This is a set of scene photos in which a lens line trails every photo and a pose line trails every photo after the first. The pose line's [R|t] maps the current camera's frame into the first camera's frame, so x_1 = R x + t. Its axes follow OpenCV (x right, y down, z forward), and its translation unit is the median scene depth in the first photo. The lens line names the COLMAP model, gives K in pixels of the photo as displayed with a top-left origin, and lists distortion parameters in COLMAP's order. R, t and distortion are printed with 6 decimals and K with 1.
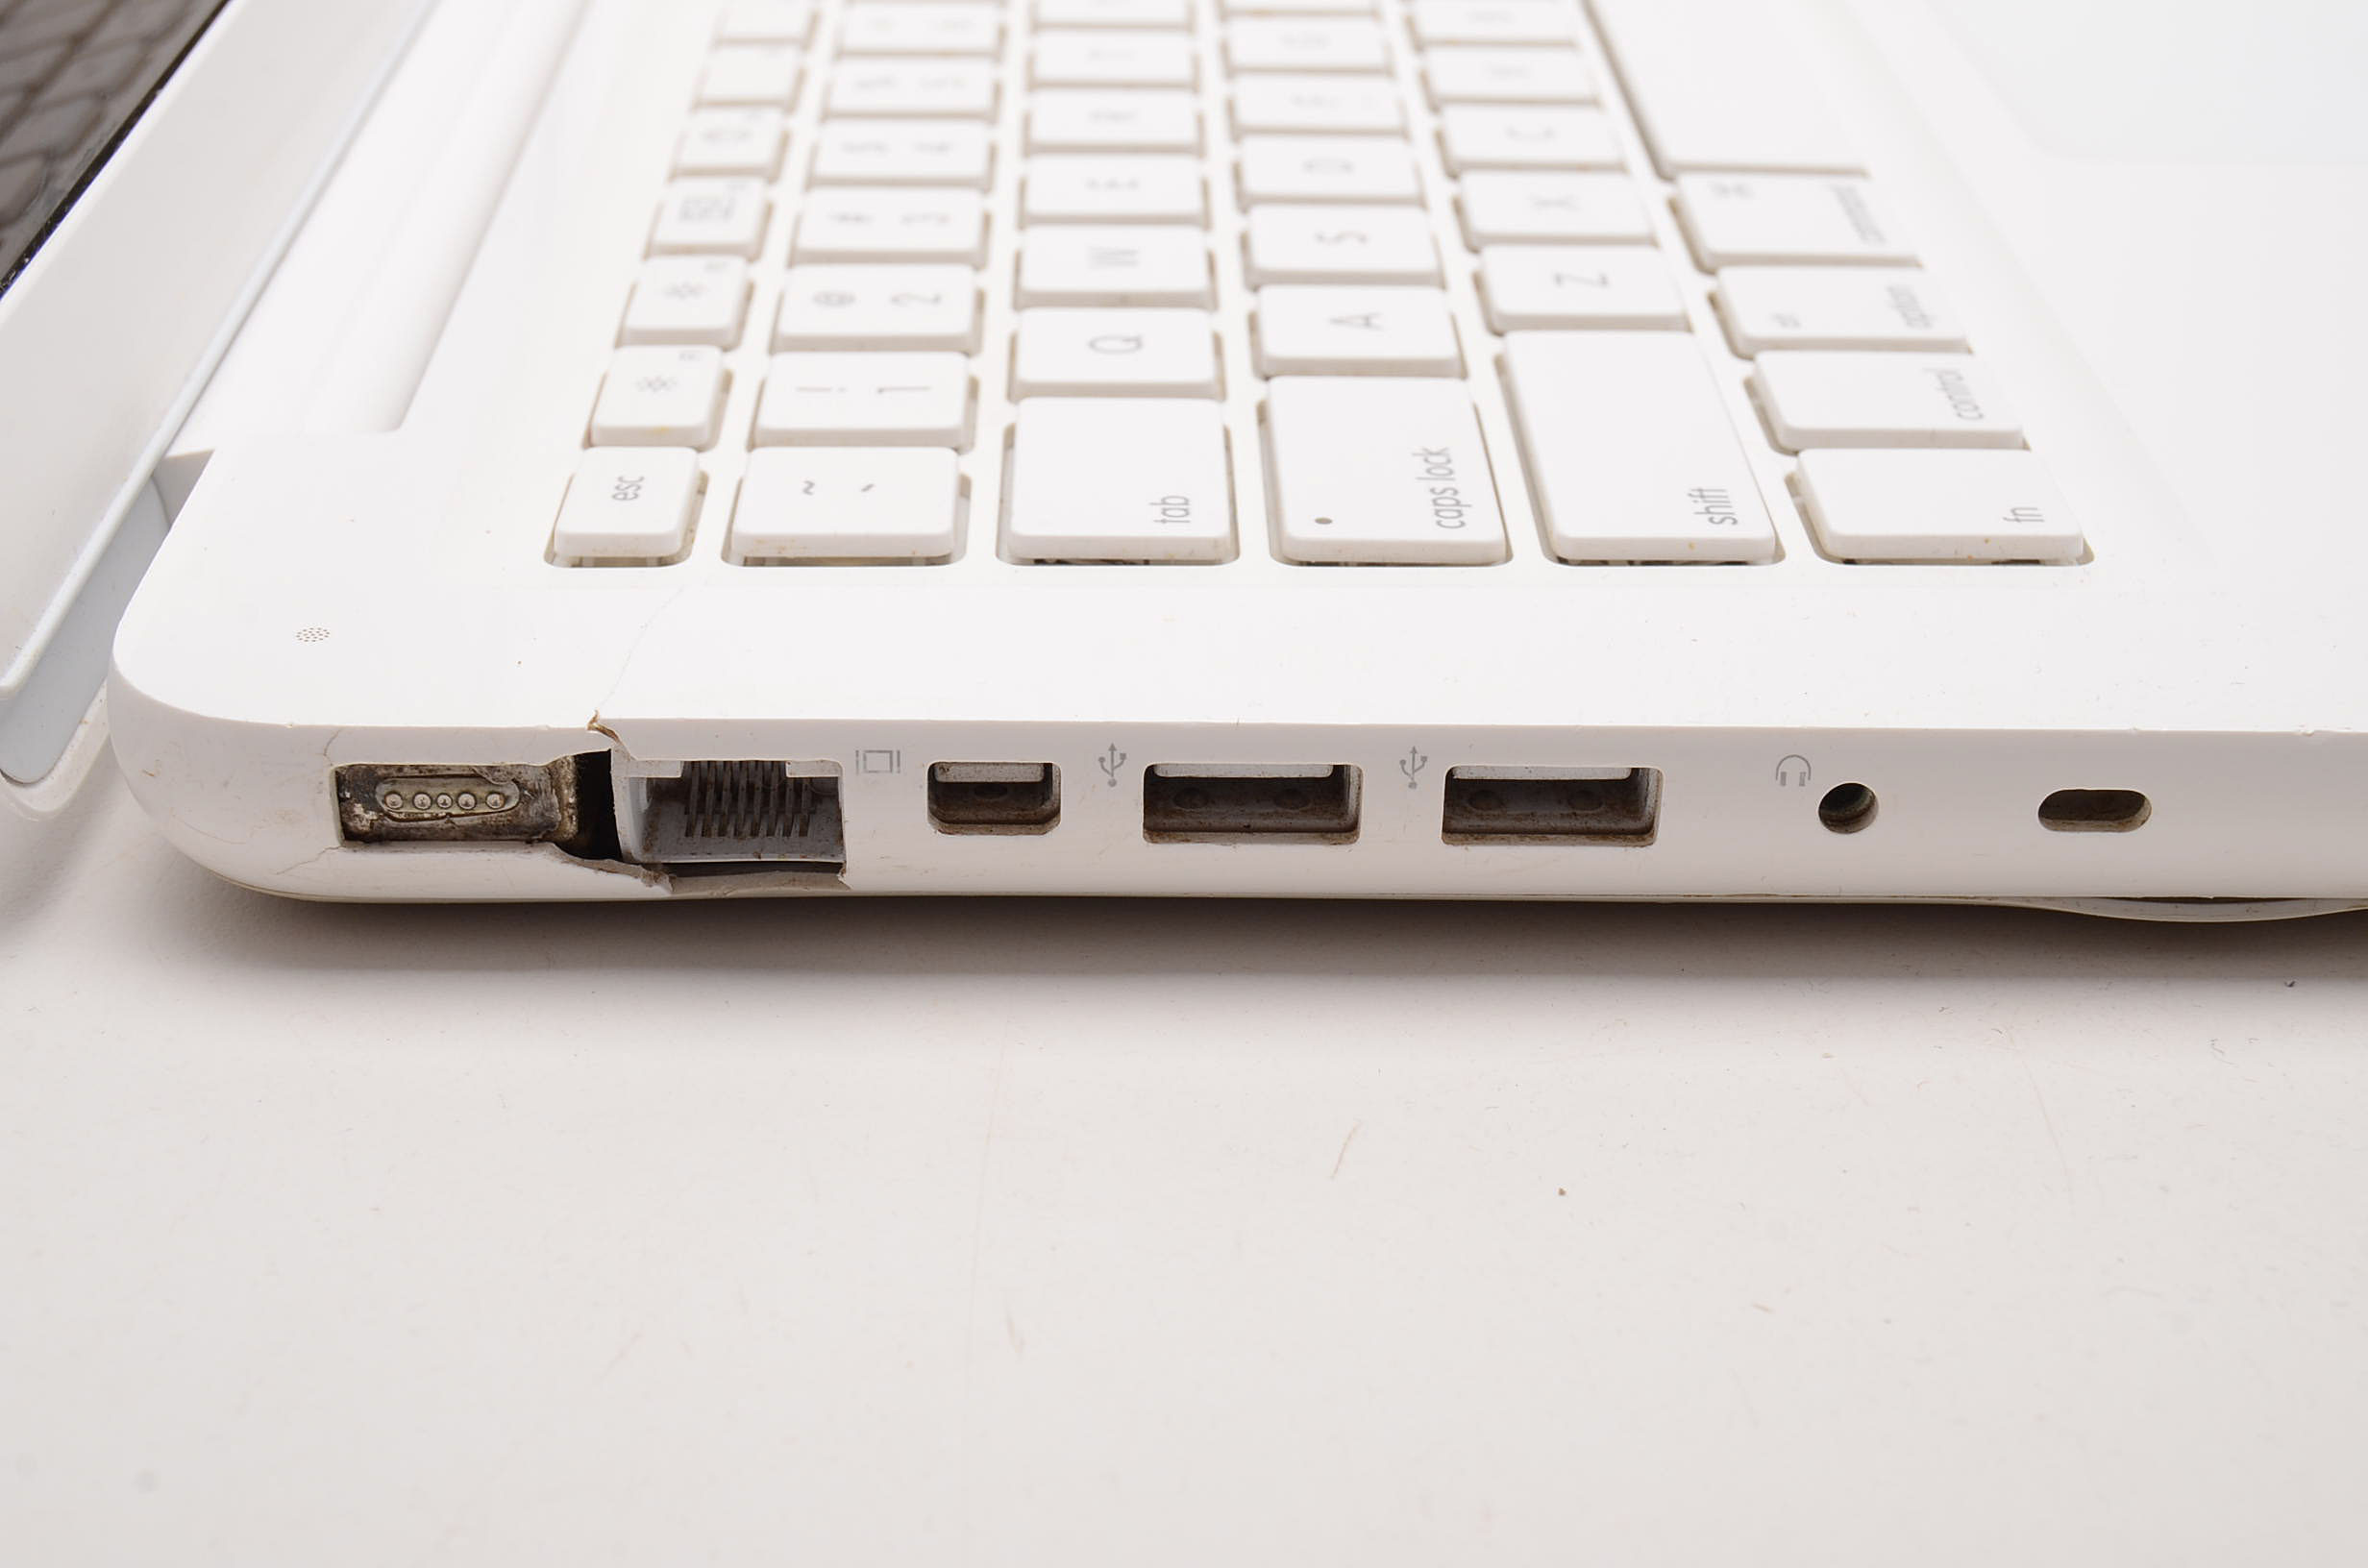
lens RADIAL K [[3863.5, 0, 1184.0], [0, 3863.5, 784.0], [0, 0, 1]] dist [-0.043957, -0.025476]
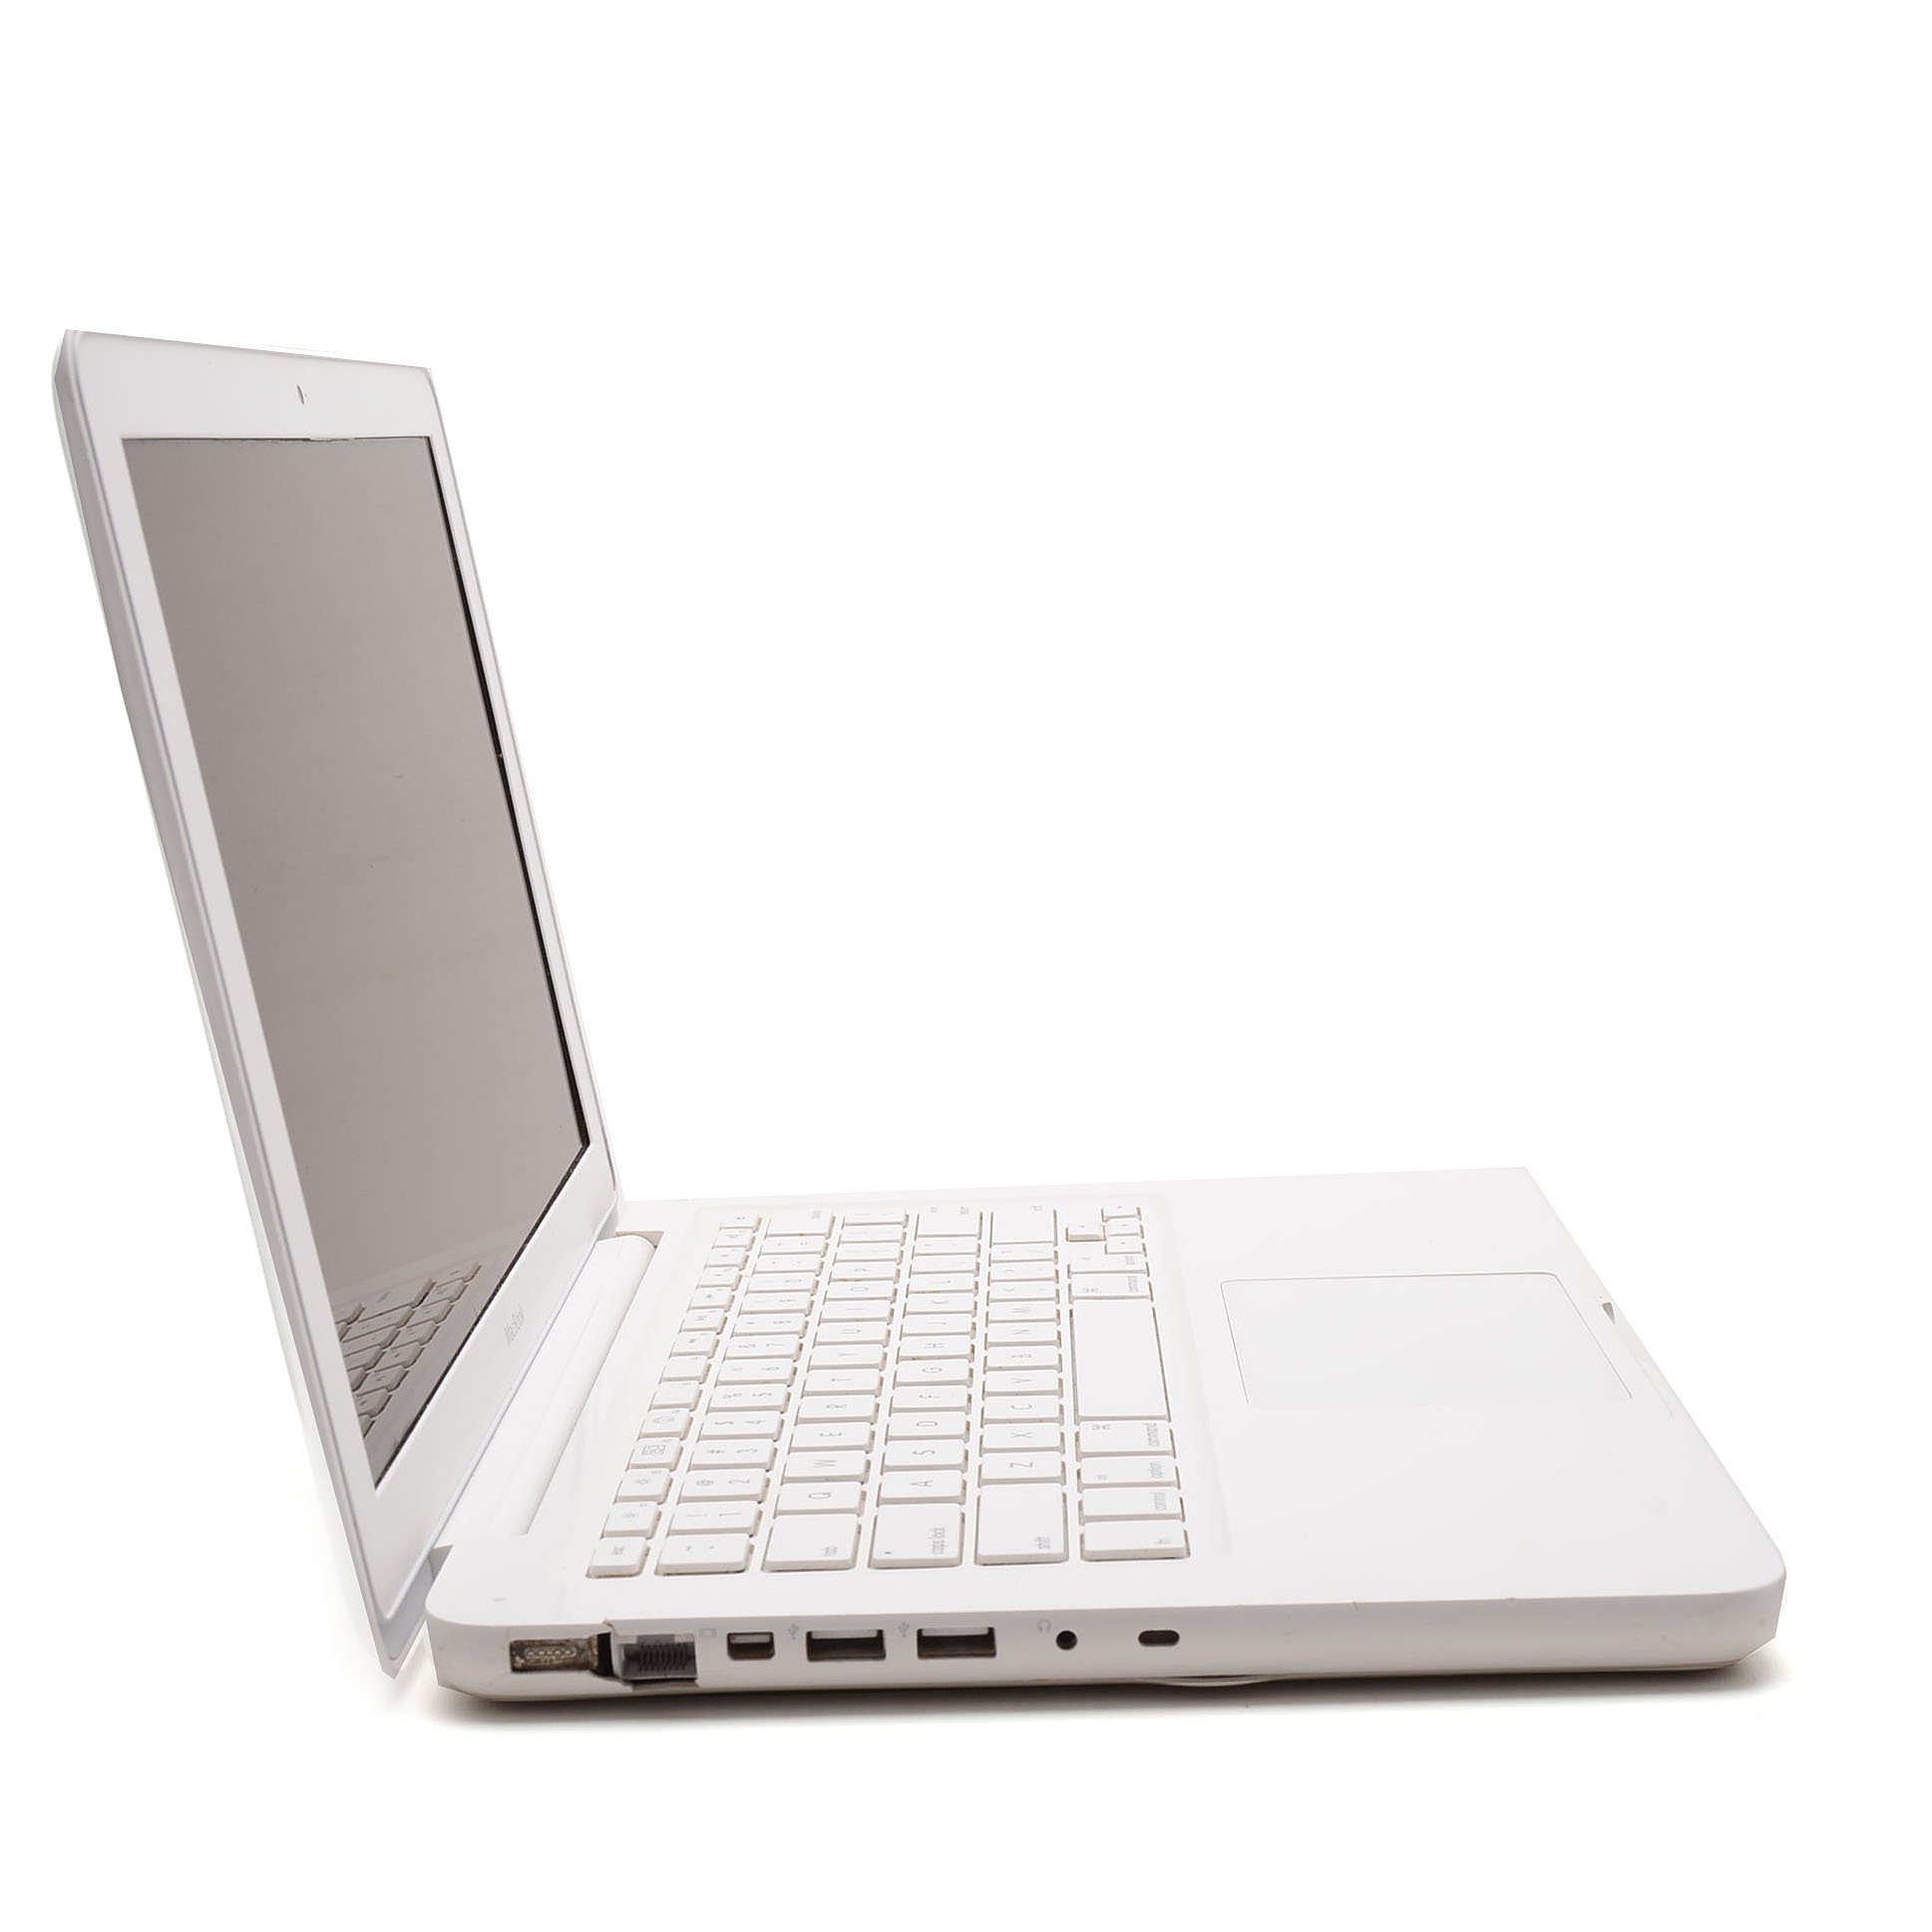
lens RADIAL K [[3520.4, 0, 966.0], [0, 3520.4, 966.0], [0, 0, 1]] dist [-0.021236, 0.019734]
pose [[0.998206, -0.041336, -0.043313, 0.206983], [0.026094, 0.951461, -0.306661, 0.281388], [0.053887, 0.304981, 0.950833, -1.347557]]
